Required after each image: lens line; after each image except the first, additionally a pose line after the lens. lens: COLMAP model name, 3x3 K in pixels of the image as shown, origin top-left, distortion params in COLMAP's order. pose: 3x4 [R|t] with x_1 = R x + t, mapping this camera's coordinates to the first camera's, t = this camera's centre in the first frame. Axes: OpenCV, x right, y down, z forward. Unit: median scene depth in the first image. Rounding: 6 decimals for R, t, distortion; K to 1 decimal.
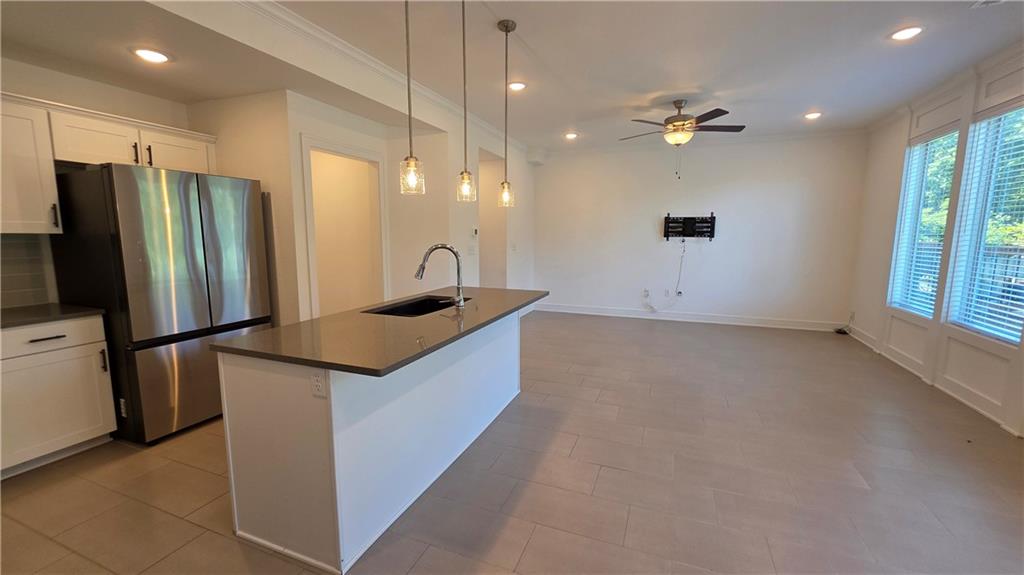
lens RADIAL K [[409.5, 0, 514.3], [0, 409.5, 285.4], [0, 0, 1]] dist [0.000949, -0.000538]
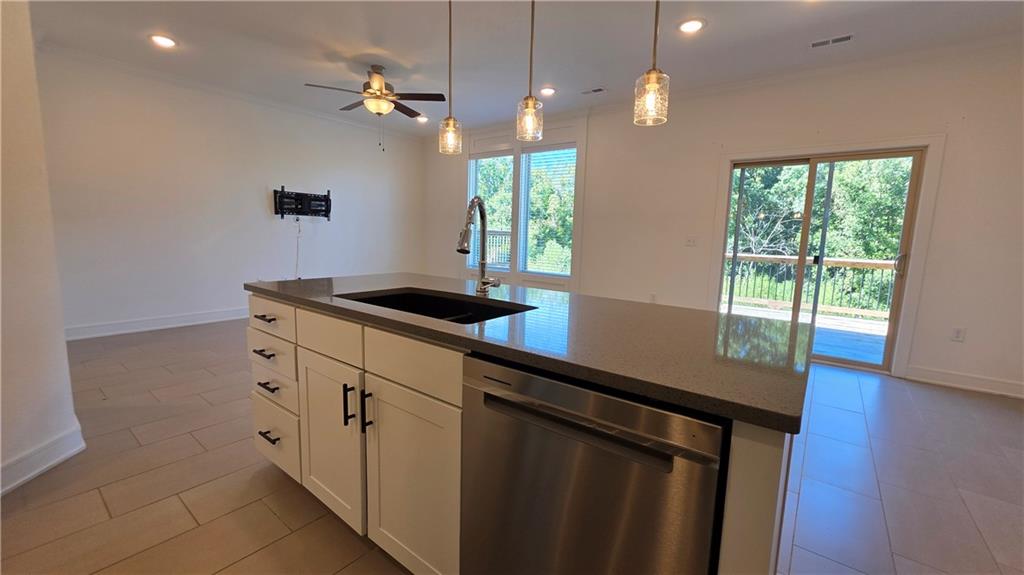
lens RADIAL K [[409.5, 0, 514.3], [0, 409.5, 285.4], [0, 0, 1]] dist [0.000949, -0.000538]
pose [[0.282256, -0.114922, 0.952431, -0.326903], [0.094111, 0.991327, 0.091725, -0.005333], [-0.954712, 0.063744, 0.290624, 0.319908]]
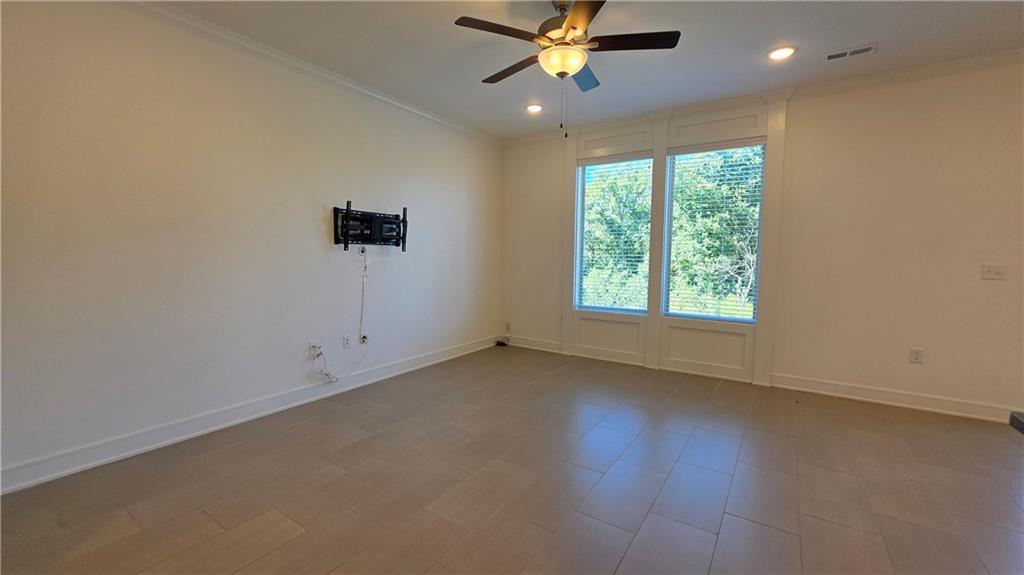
lens RADIAL K [[409.5, 0, 514.3], [0, 409.5, 285.4], [0, 0, 1]] dist [0.000949, -0.000538]
pose [[0.218031, -0.071088, 0.973349, -0.131716], [0.116225, 0.992137, 0.046426, -0.063481], [-0.968997, 0.103005, 0.224579, 0.685744]]
